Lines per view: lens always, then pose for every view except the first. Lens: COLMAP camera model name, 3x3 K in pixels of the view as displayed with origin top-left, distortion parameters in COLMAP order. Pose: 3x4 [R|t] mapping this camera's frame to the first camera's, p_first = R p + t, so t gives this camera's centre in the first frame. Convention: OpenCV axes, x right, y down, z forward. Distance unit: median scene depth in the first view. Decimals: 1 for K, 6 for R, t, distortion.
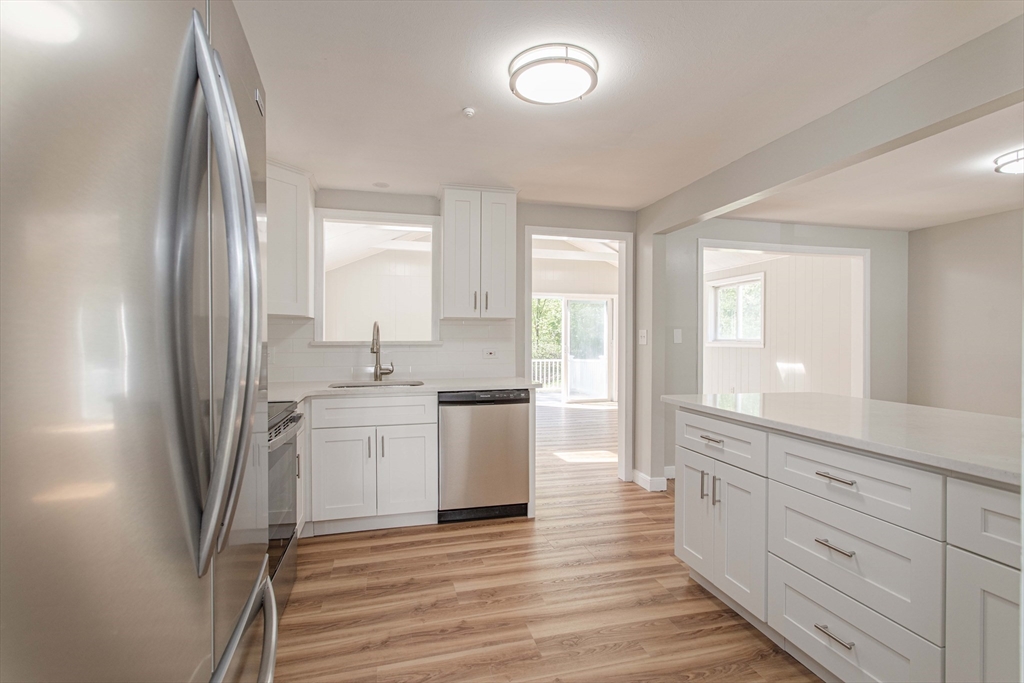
lens RADIAL K [[486.4, 0, 515.1], [0, 486.4, 340.4], [0, 0, 1]] dist [0.000676, -0.000371]
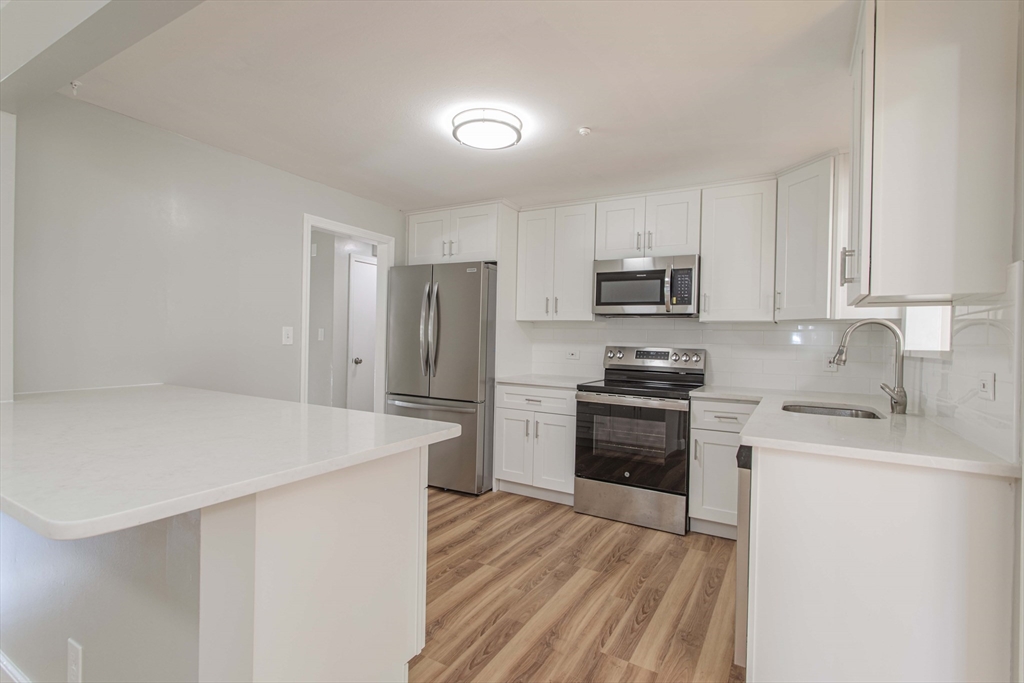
lens RADIAL K [[486.4, 0, 515.1], [0, 486.4, 340.4], [0, 0, 1]] dist [0.000676, -0.000371]
pose [[-0.705523, -0.015451, -0.708519, 0.680915], [-0.027061, 0.999621, 0.005147, -0.001968], [0.708170, 0.022804, -0.705673, 1.453749]]
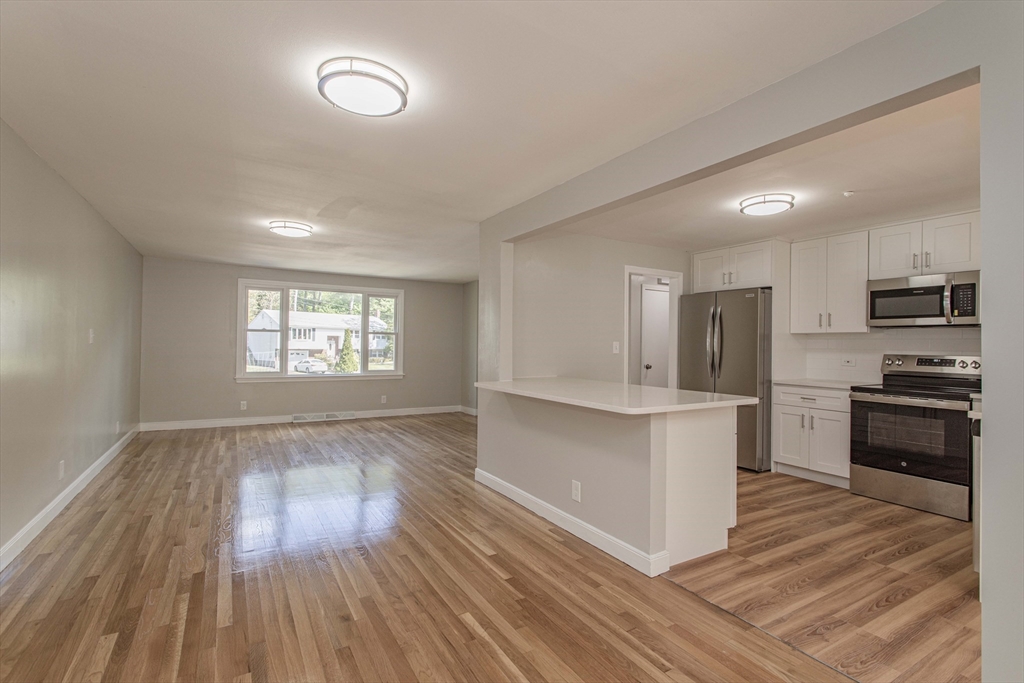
lens RADIAL K [[486.4, 0, 507.9], [0, 486.4, 340.6], [0, 0, 1]] dist [0.002988, 0.000435]
pose [[-0.963638, -0.016639, -0.266693, 1.115448], [-0.015806, 0.999861, -0.005273, -0.002243], [0.266744, -0.000866, -0.963767, 1.864895]]
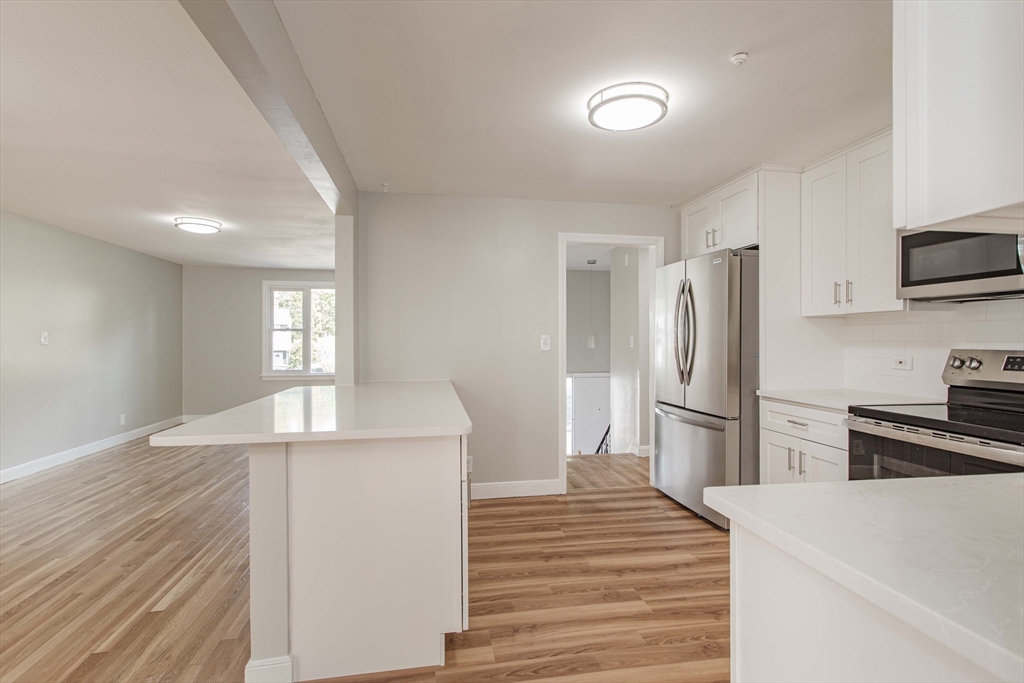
lens RADIAL K [[497.3, 0, 508.7], [0, 497.3, 341.7], [0, 0, 1]] dist [0.002397, 0.000163]
pose [[-0.995773, -0.001057, 0.091840, 0.182424], [-0.000444, 0.999977, 0.006701, -0.004987], [-0.091845, 0.006632, -0.995751, 1.619665]]
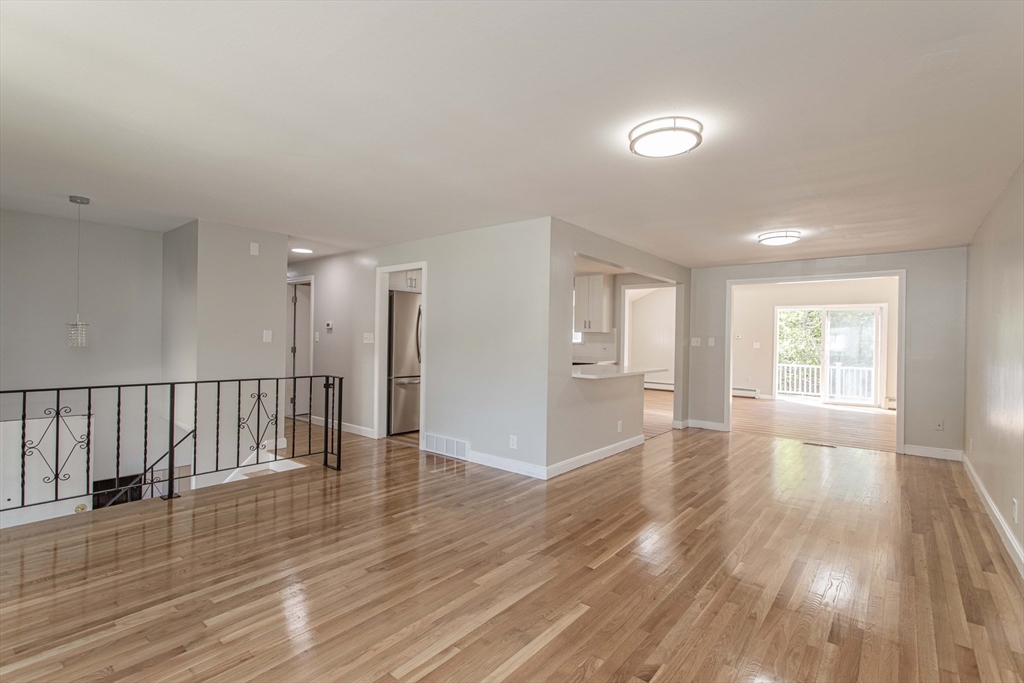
lens RADIAL K [[476.6, 0, 510.3], [0, 476.6, 337.5], [0, 0, 1]] dist [-0.016603, 0.000006]
pose [[0.587880, 0.005503, -0.808929, 1.816212], [-0.021451, 0.999731, -0.008788, 0.004342], [0.808664, 0.022519, 0.587840, -0.693019]]
